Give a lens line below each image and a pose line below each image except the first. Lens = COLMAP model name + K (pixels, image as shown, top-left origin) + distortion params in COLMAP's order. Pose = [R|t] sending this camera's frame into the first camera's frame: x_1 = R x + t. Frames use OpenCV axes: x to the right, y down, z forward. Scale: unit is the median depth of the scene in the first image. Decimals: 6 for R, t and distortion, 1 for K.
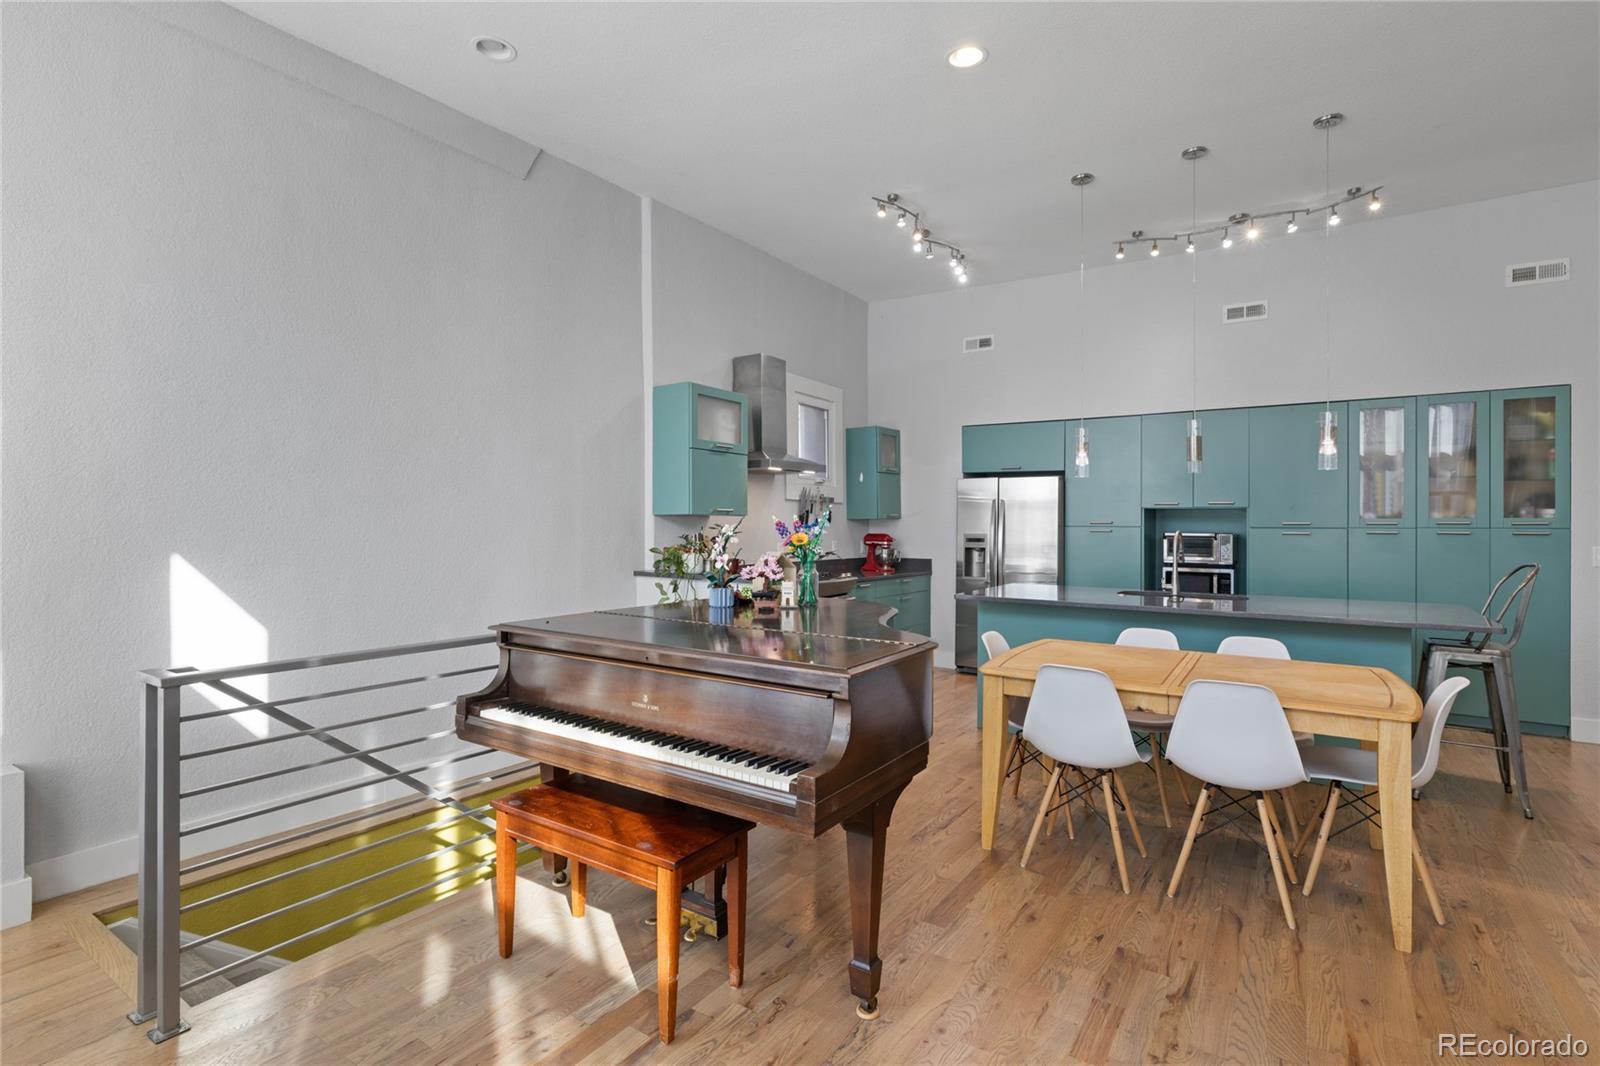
lens RADIAL K [[769.1, 0, 794.1], [0, 769.1, 514.1], [0, 0, 1]] dist [0.001514, 0.000616]
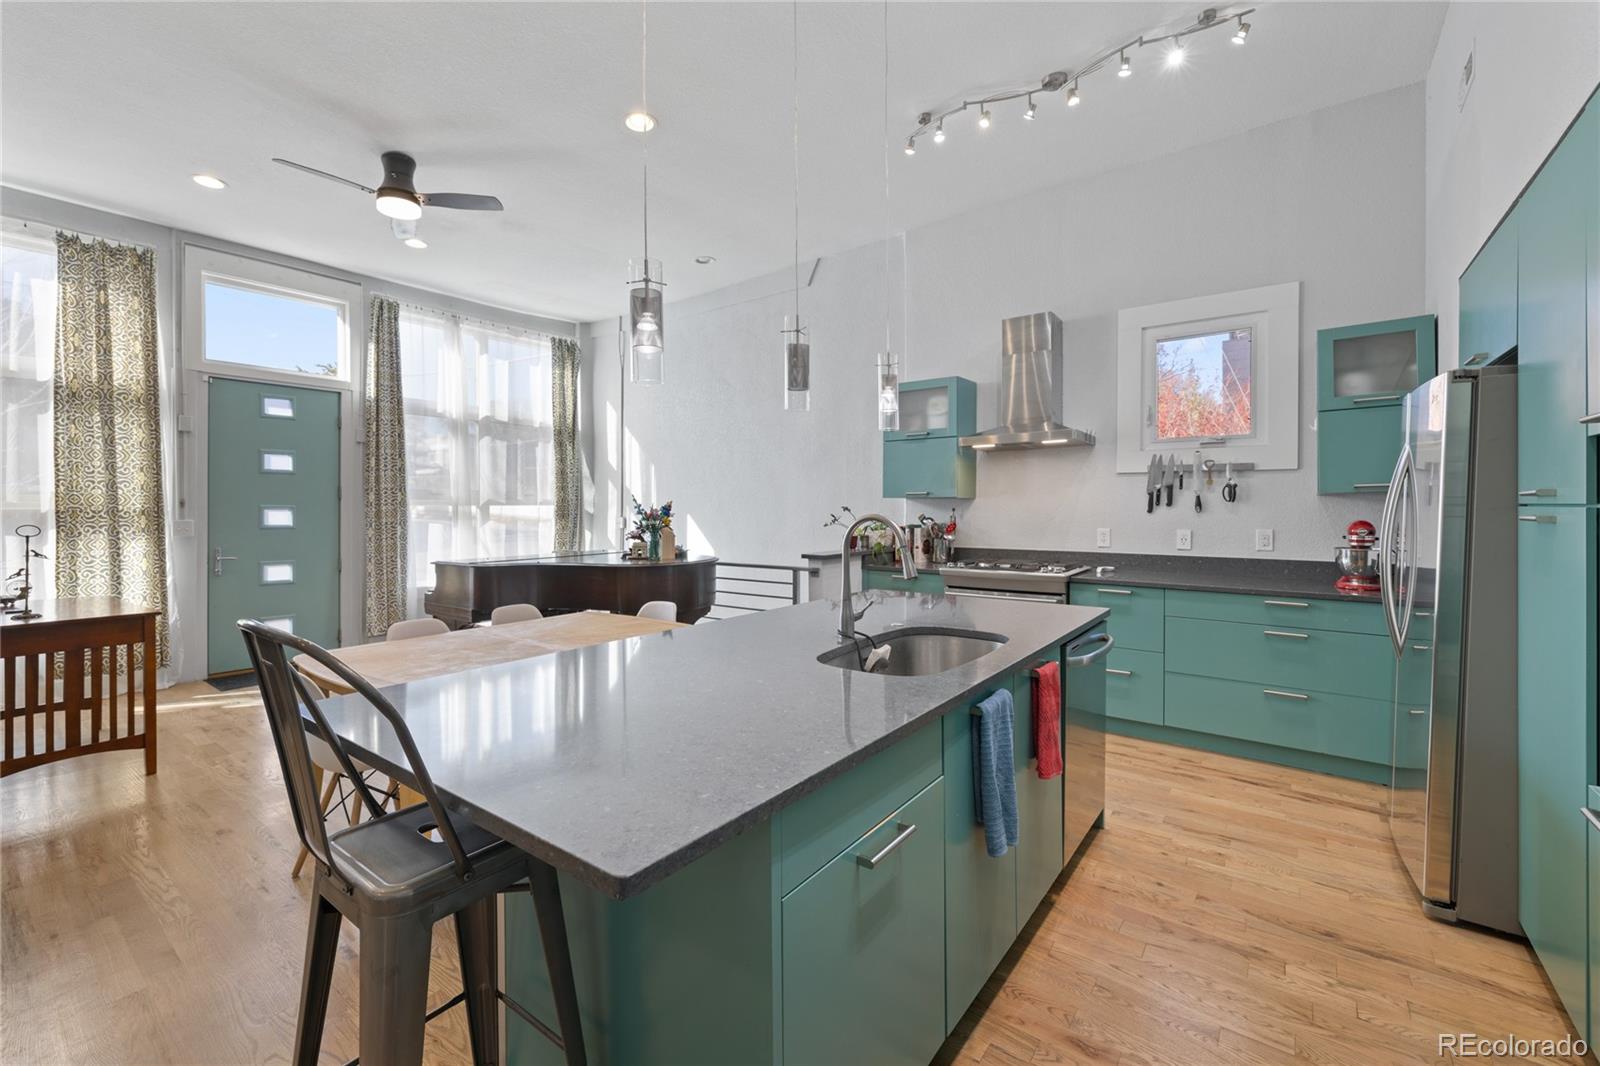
lens RADIAL K [[678.0, 0, 794.1], [0, 678.0, 509.8], [0, 0, 1]] dist [-0.002408, -0.000160]
pose [[-0.056087, 0.000263, -0.998426, 0.796802], [0.016615, 0.999862, -0.000670, 0.014999], [0.998288, -0.016626, -0.056083, 0.807239]]
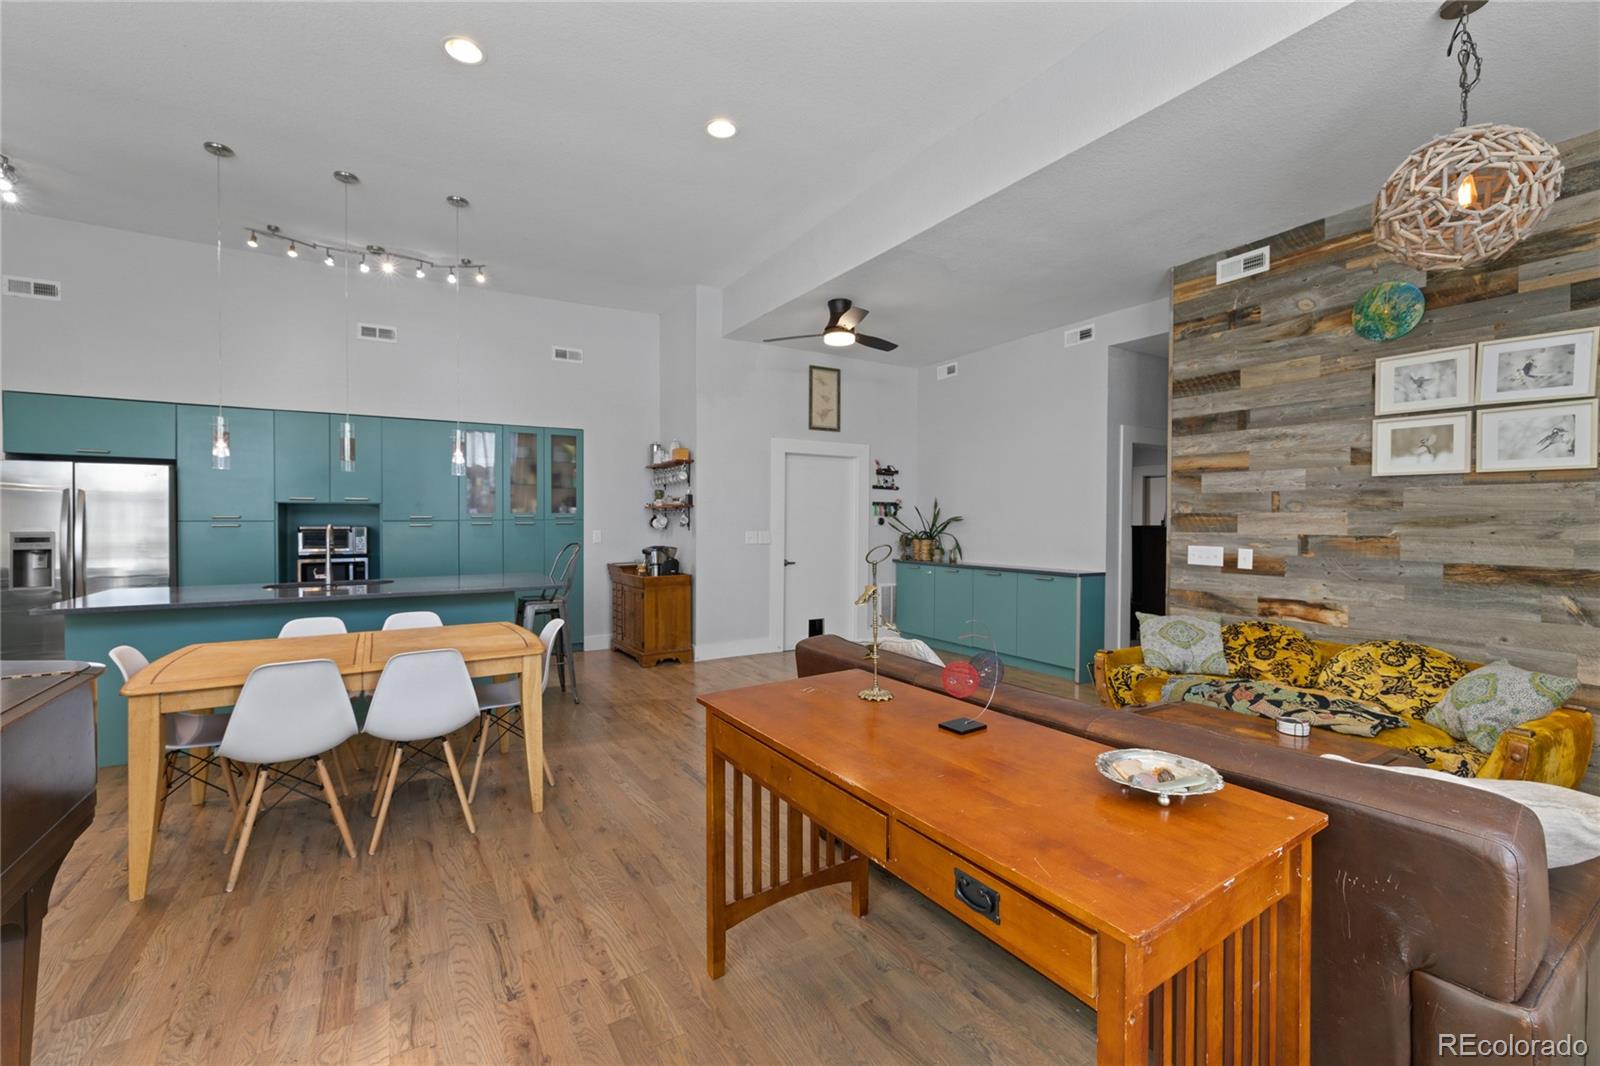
lens RADIAL K [[678.8, 0, 775.0], [0, 678.8, 523.1], [0, 0, 1]] dist [0.001309, 0.000641]
pose [[0.430469, -0.011695, 0.902530, -0.076676], [-0.007050, 0.999842, 0.016319, -0.000084], [-0.902578, -0.013388, 0.430318, 0.026053]]
